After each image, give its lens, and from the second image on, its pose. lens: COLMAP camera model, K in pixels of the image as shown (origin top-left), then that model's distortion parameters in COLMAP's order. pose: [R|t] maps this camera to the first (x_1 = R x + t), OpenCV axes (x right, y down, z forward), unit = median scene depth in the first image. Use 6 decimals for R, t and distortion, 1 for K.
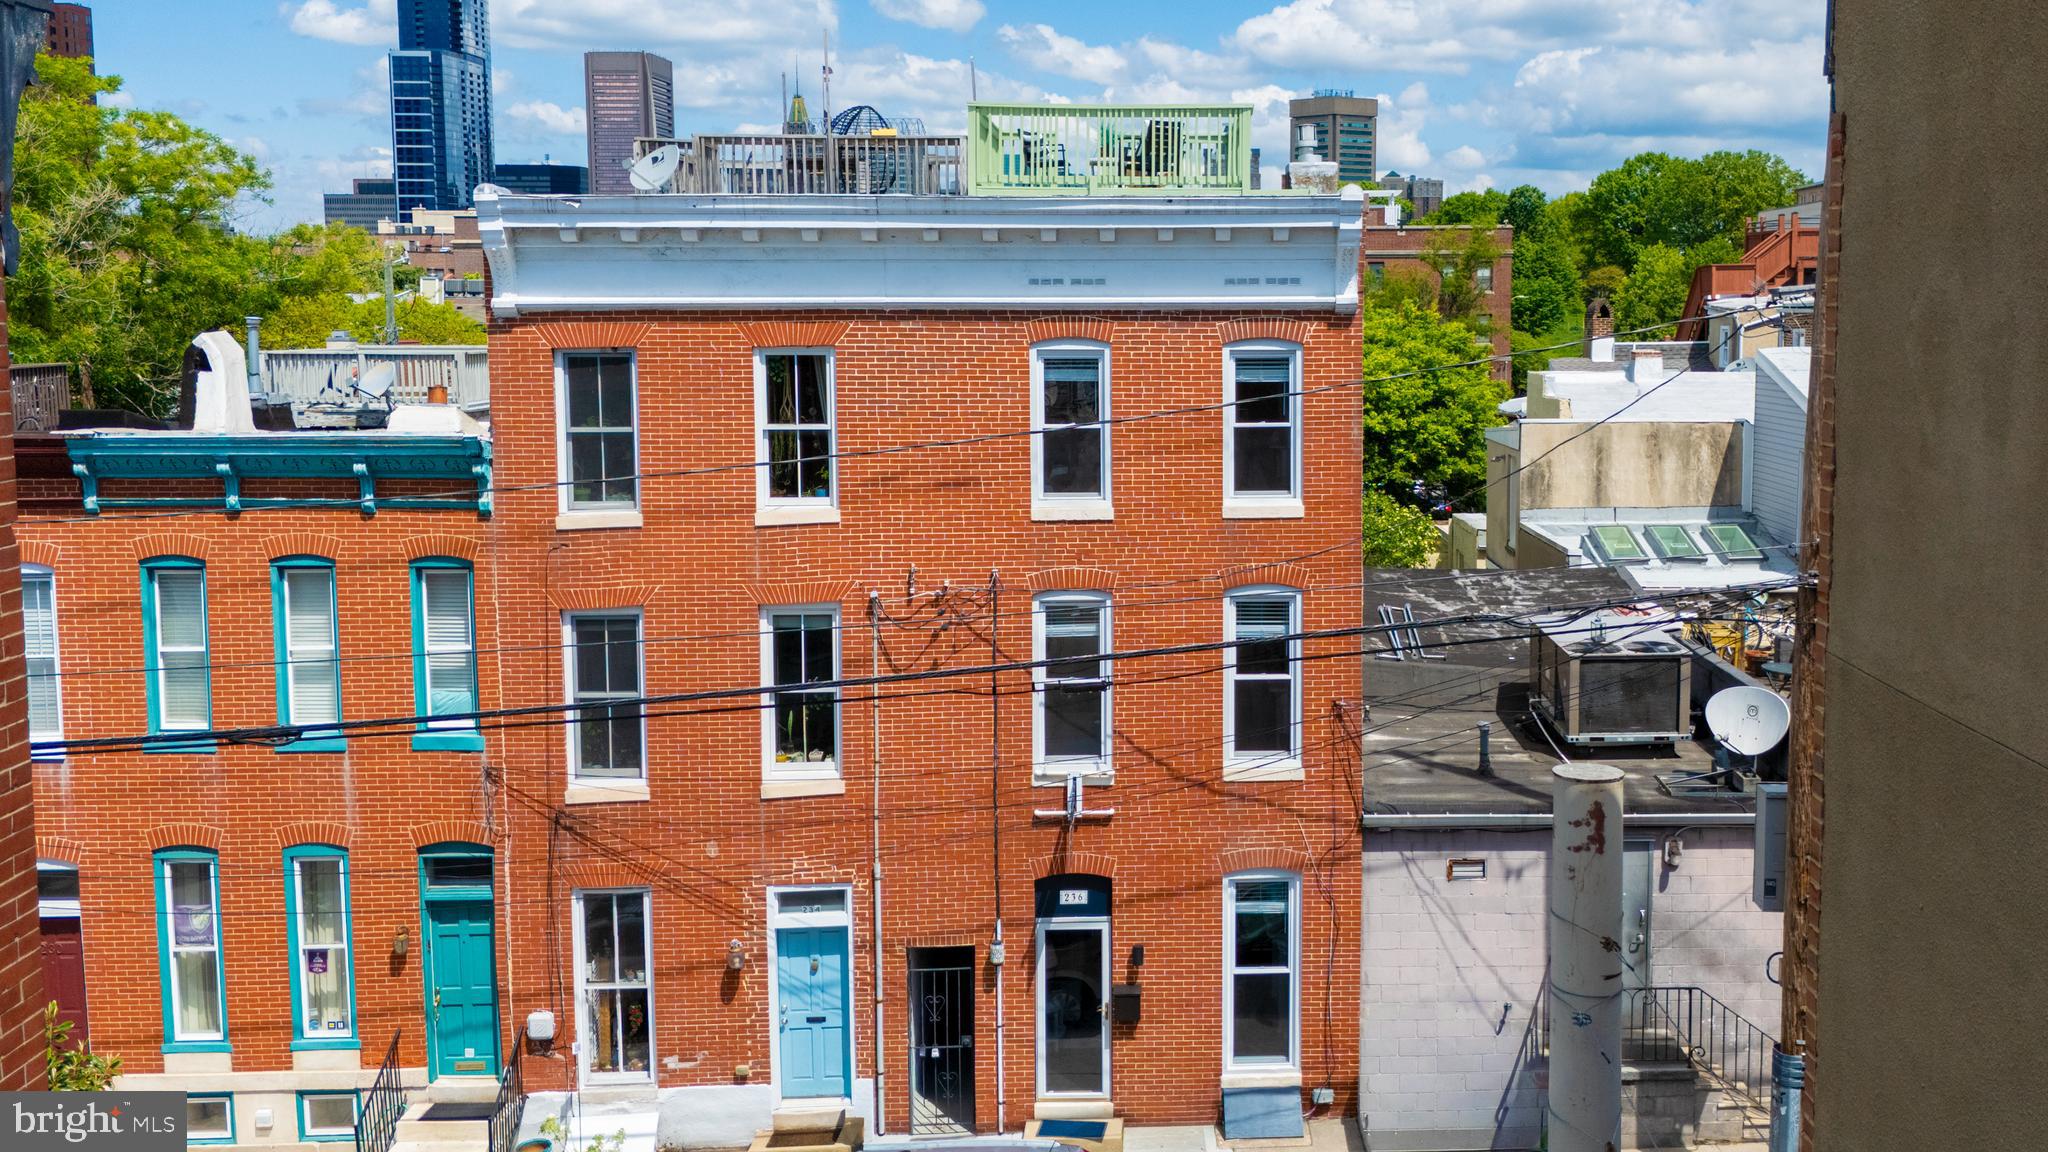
lens RADIAL K [[1499.3, 0, 1024.0], [0, 1499.3, 576.0], [0, 0, 1]] dist [0.077065, -0.090120]
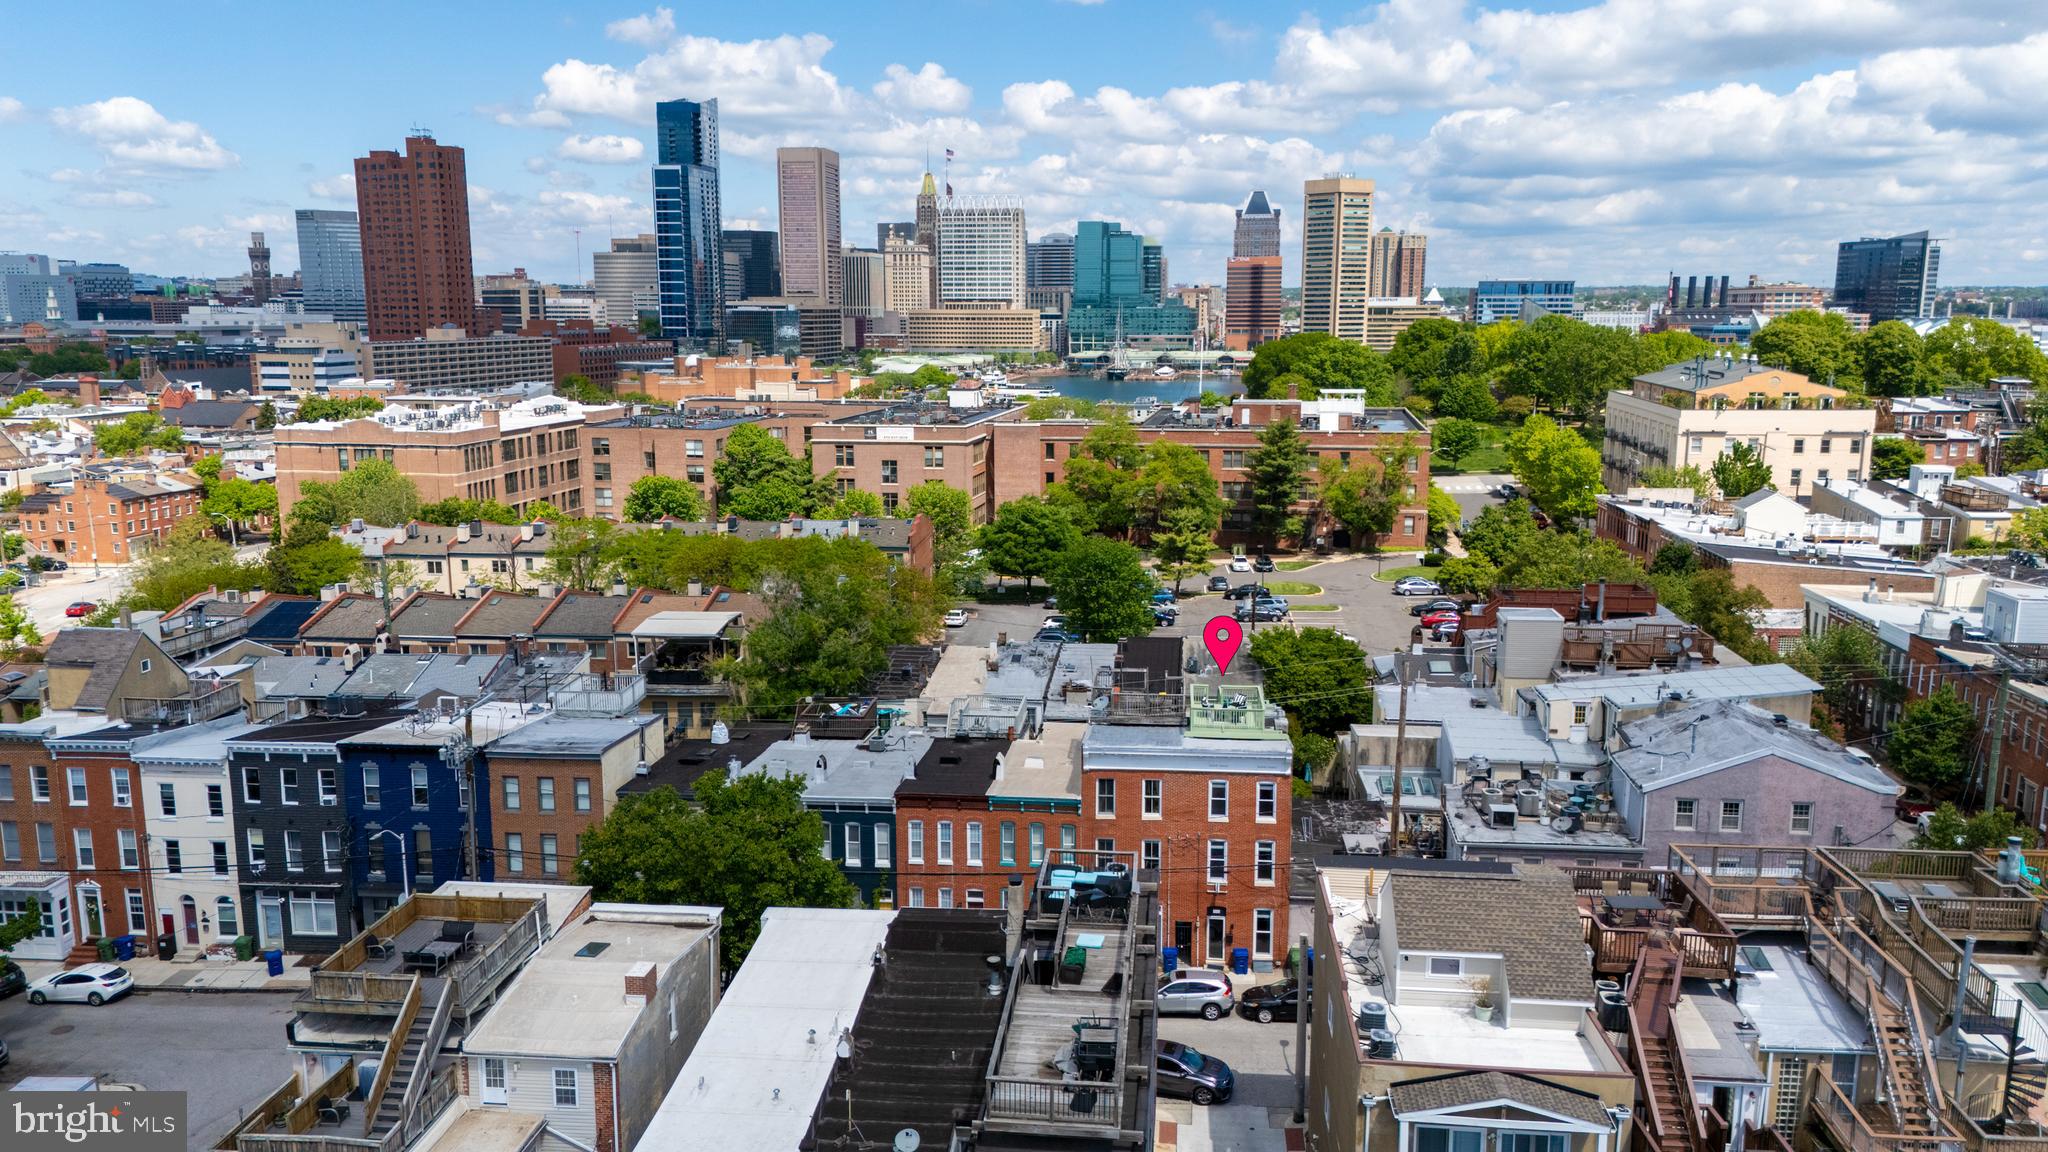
lens RADIAL K [[1499.3, 0, 1024.0], [0, 1499.3, 576.0], [0, 0, 1]] dist [0.077065, -0.090120]
pose [[0.989213, 0.030157, -0.143347, 0.075232], [-0.018558, 0.996494, 0.081576, -1.024164], [0.145304, -0.078036, 0.986305, -3.056619]]
